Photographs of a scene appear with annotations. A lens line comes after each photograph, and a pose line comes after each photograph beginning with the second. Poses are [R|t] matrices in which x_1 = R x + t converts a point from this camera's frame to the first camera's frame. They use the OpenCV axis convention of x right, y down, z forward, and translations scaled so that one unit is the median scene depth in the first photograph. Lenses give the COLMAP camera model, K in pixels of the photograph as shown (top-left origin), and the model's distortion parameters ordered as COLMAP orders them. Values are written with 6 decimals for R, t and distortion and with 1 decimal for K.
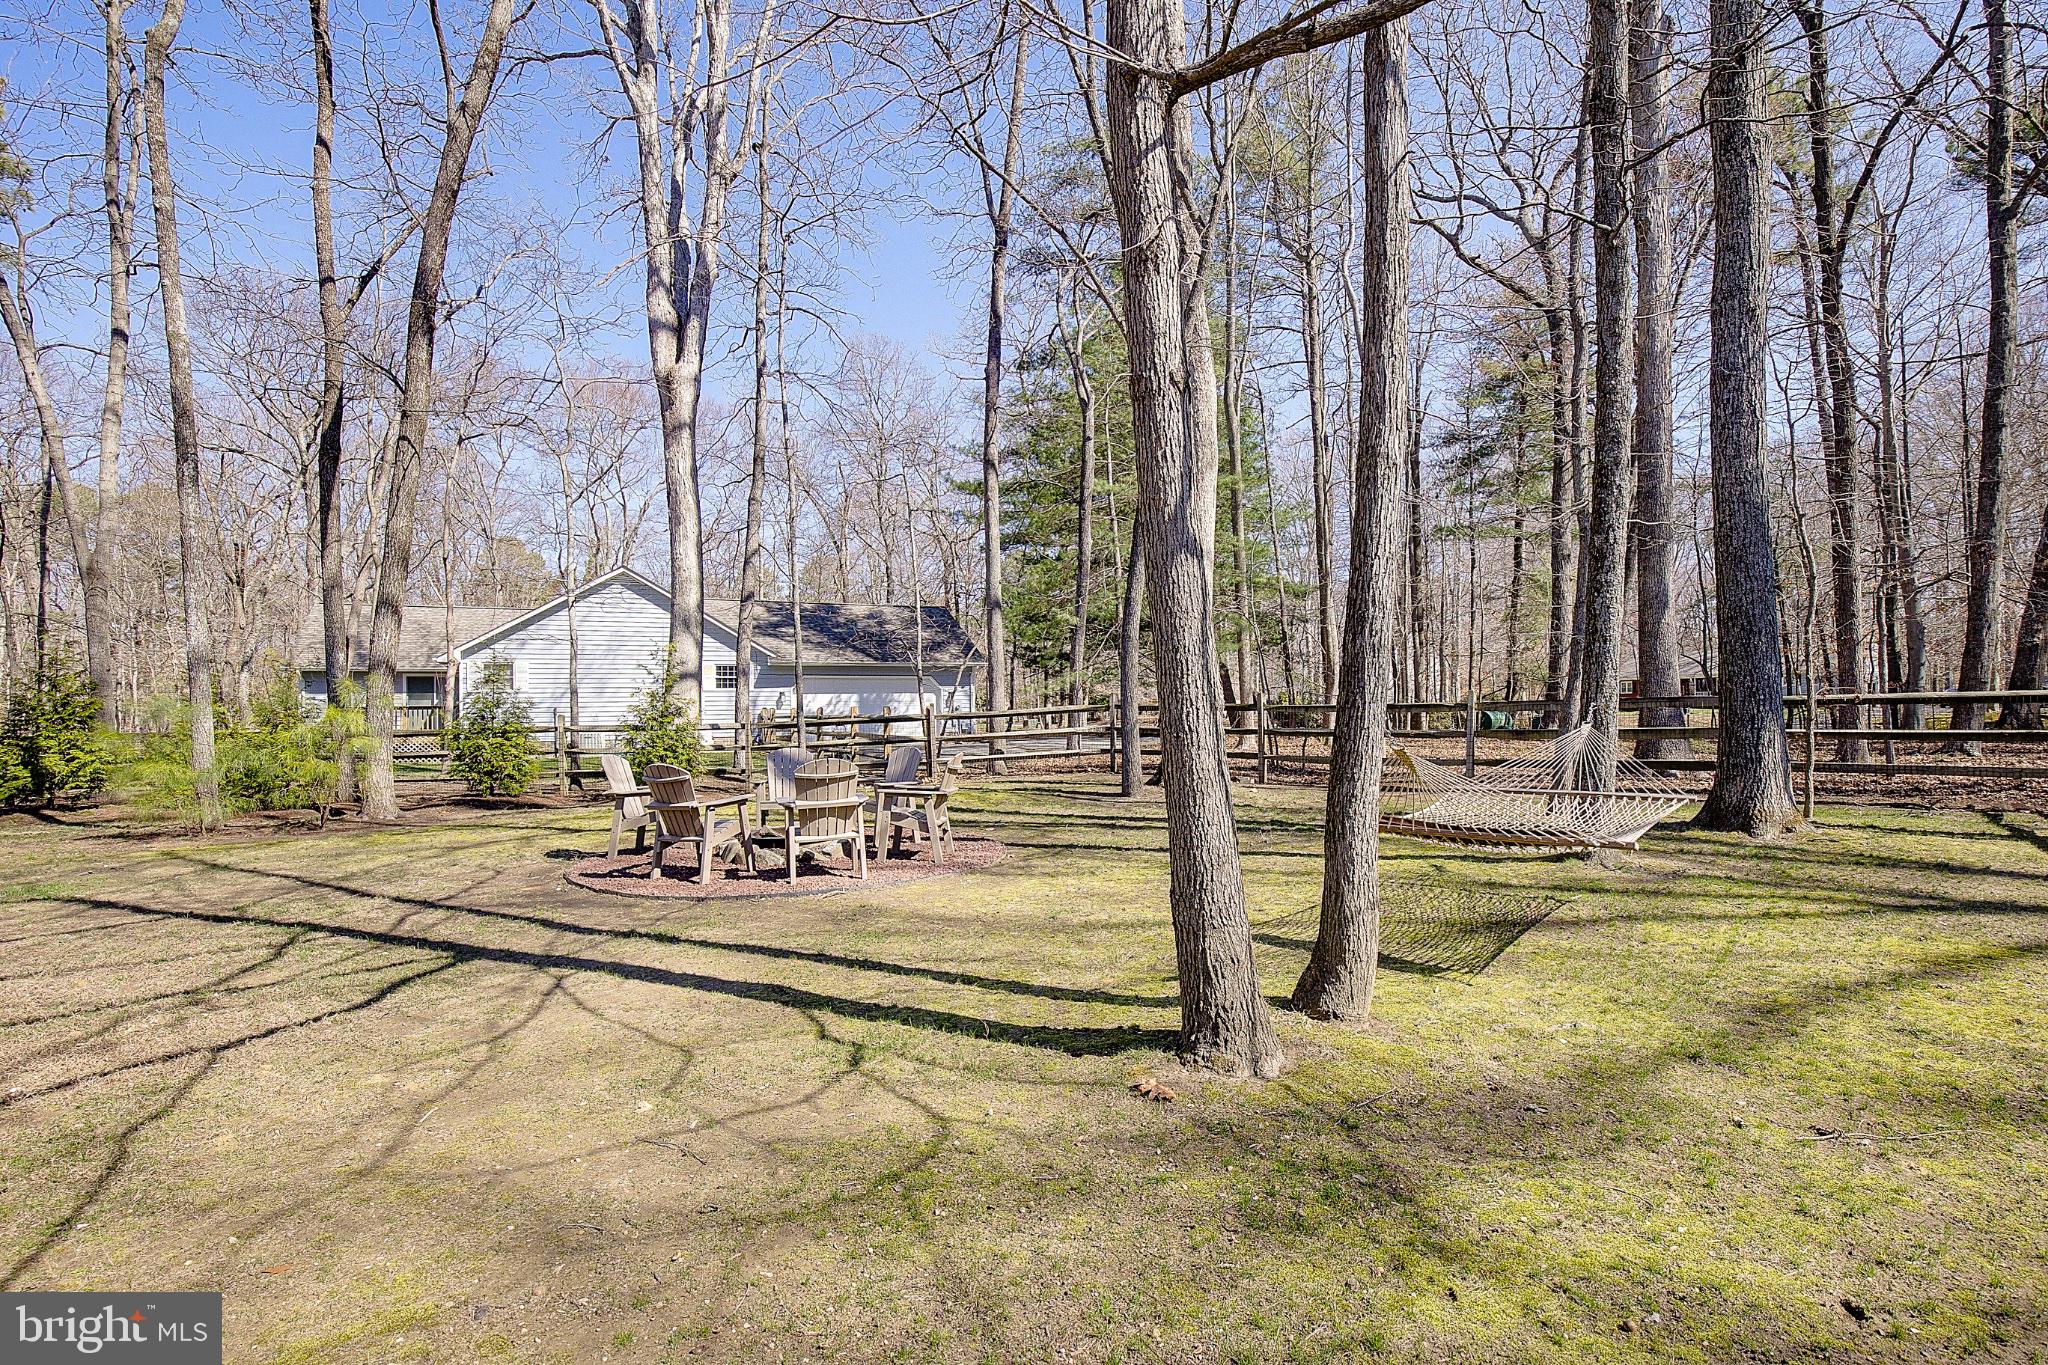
lens RADIAL K [[942.9, 0, 1020.0], [0, 942.9, 683.5], [0, 0, 1]] dist [-0.024968, -0.000335]
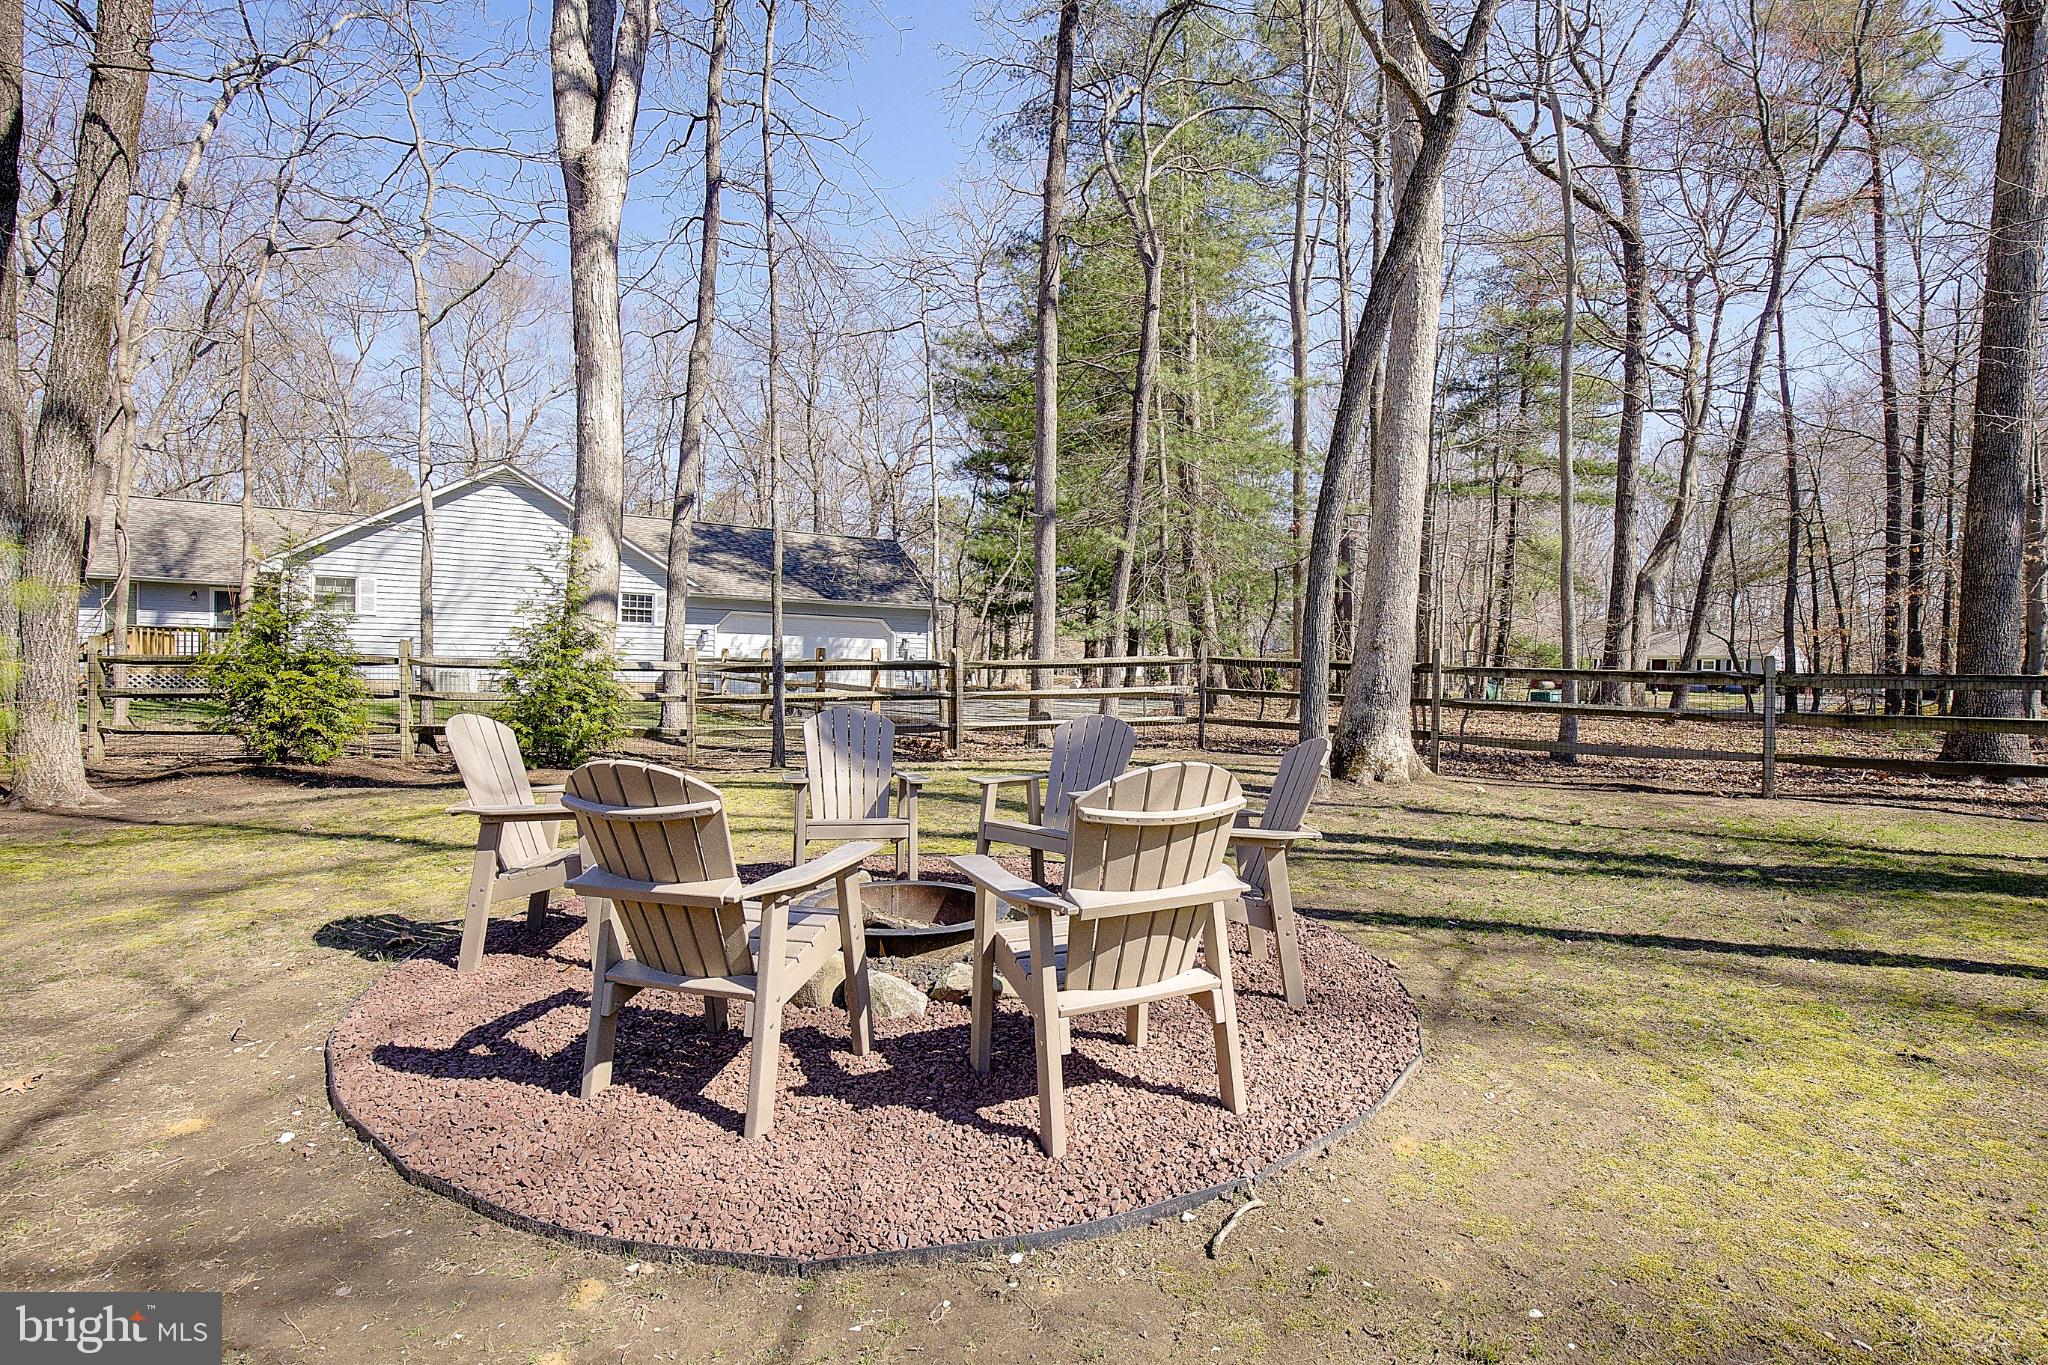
lens RADIAL K [[942.9, 0, 1028.1], [0, 942.9, 687.1], [0, 0, 1]] dist [-0.024968, -0.000335]
pose [[0.993004, 0.035839, 0.112514, -0.109508], [-0.041305, 0.998058, 0.046633, 0.015478], [-0.110624, -0.050954, 0.992555, 0.259472]]
